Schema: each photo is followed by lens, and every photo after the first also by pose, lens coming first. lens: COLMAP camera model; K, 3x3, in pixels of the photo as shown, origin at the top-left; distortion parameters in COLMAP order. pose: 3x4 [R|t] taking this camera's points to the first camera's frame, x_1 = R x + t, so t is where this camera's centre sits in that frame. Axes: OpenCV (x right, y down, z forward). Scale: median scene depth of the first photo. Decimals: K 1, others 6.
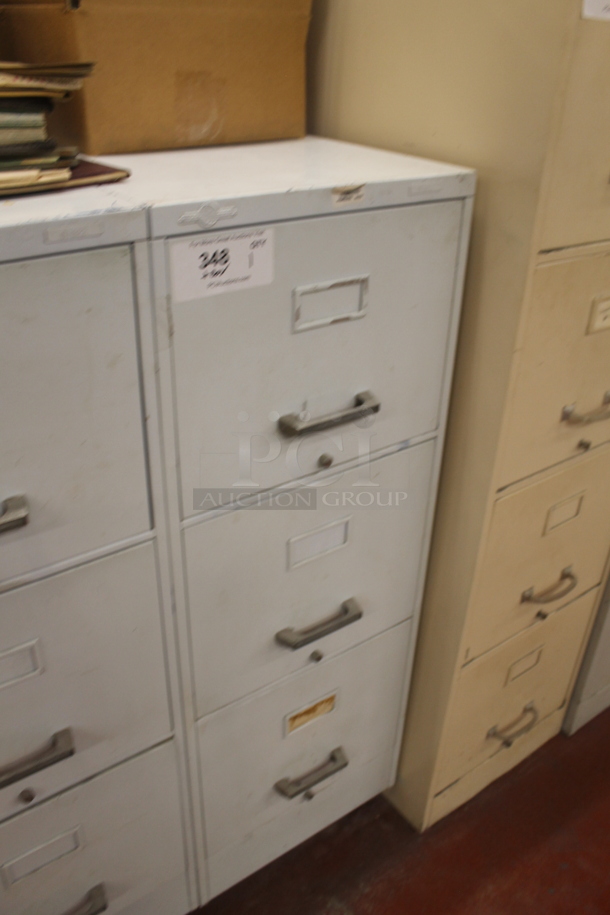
lens RADIAL K [[774.5, 0, 305.0], [0, 774.5, 457.5], [0, 0, 1]] dist [-0.155024, 0.133334]
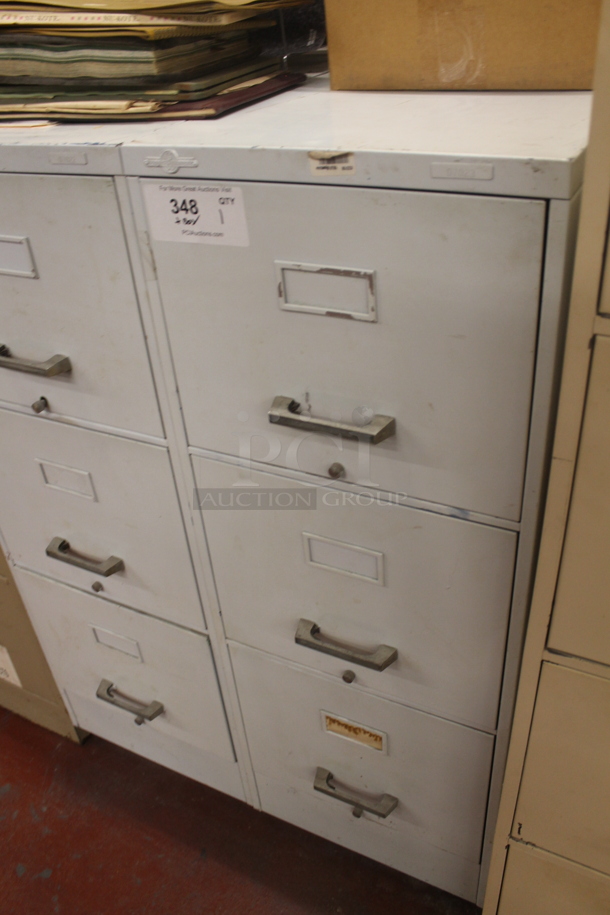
lens RADIAL K [[774.5, 0, 305.0], [0, 774.5, 457.5], [0, 0, 1]] dist [-0.155024, 0.133334]
pose [[0.442020, 0.444438, -0.779161, 0.845550], [-0.366446, 0.882306, 0.295387, -0.313601], [0.818740, 0.154954, 0.552860, 0.617056]]
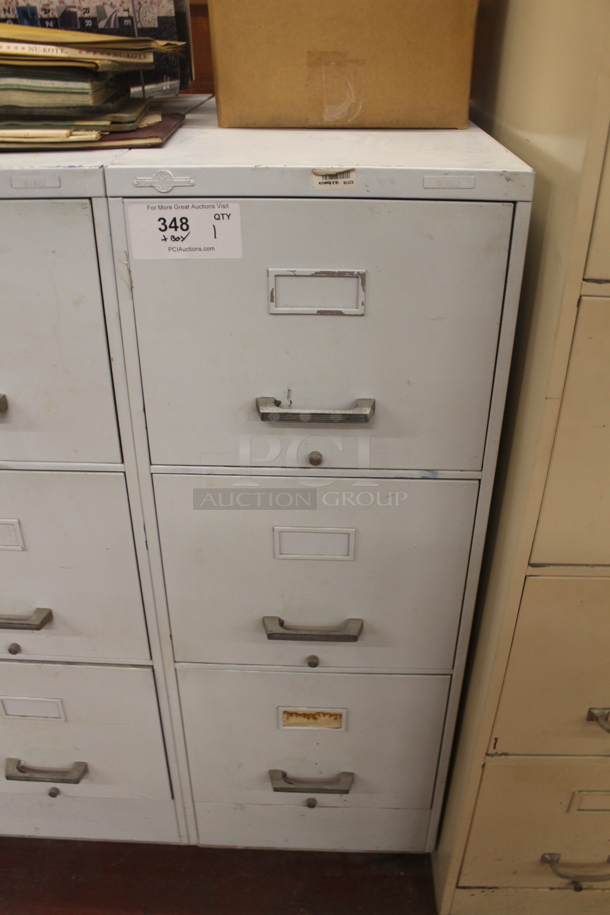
lens RADIAL K [[774.5, 0, 305.0], [0, 774.5, 457.5], [0, 0, 1]] dist [-0.155024, 0.133334]
pose [[0.786734, 0.288769, -0.545584, 0.669942], [-0.290152, 0.953103, 0.086062, -0.094313], [0.544849, 0.090595, 0.833626, 0.249276]]
